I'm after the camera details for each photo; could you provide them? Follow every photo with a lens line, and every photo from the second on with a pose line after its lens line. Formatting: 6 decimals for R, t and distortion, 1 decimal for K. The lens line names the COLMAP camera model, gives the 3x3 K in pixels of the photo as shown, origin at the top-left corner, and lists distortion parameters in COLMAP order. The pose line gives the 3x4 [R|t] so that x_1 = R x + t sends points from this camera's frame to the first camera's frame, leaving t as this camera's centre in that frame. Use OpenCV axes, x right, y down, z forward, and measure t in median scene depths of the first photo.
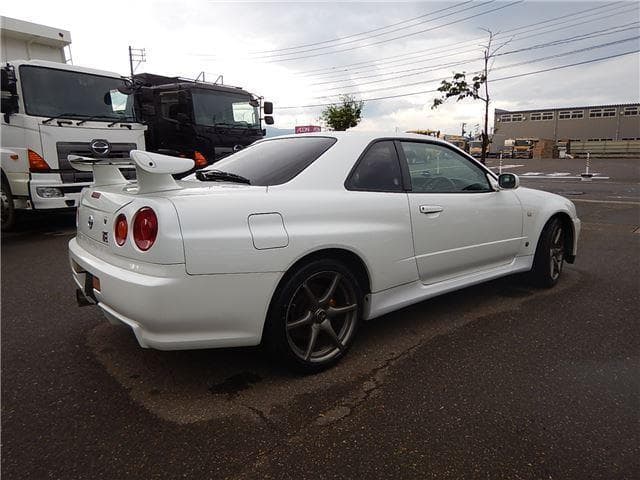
lens RADIAL K [[463.2, 0, 318.1], [0, 463.2, 240.1], [0, 0, 1]] dist [-0.001031, 0.006953]
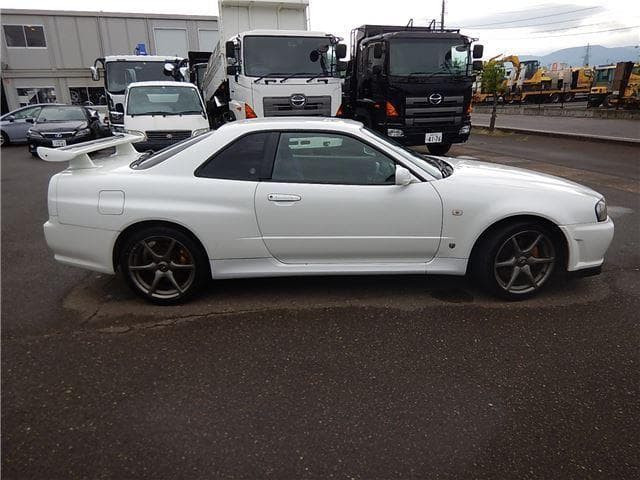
lens RADIAL K [[463.2, 0, 322.8], [0, 463.2, 246.3], [0, 0, 1]] dist [-0.001031, 0.006953]
pose [[0.786023, 0.193858, -0.587015, 0.508219], [-0.101301, 0.977115, 0.187042, -0.087905], [0.609841, -0.087554, 0.787673, 0.085823]]
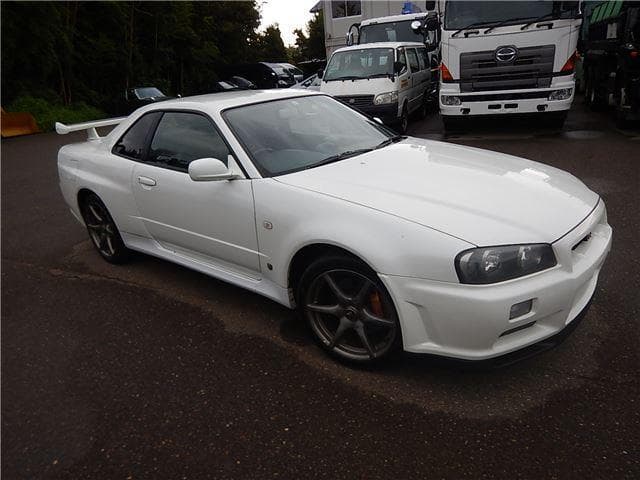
lens RADIAL K [[463.2, 0, 320.4], [0, 463.2, 242.5], [0, 0, 1]] dist [-0.001031, 0.006953]
pose [[0.183775, 0.345940, -0.920083, 0.705195], [-0.086846, 0.938079, 0.335360, -0.171822], [0.979124, 0.018275, 0.202439, 0.604780]]
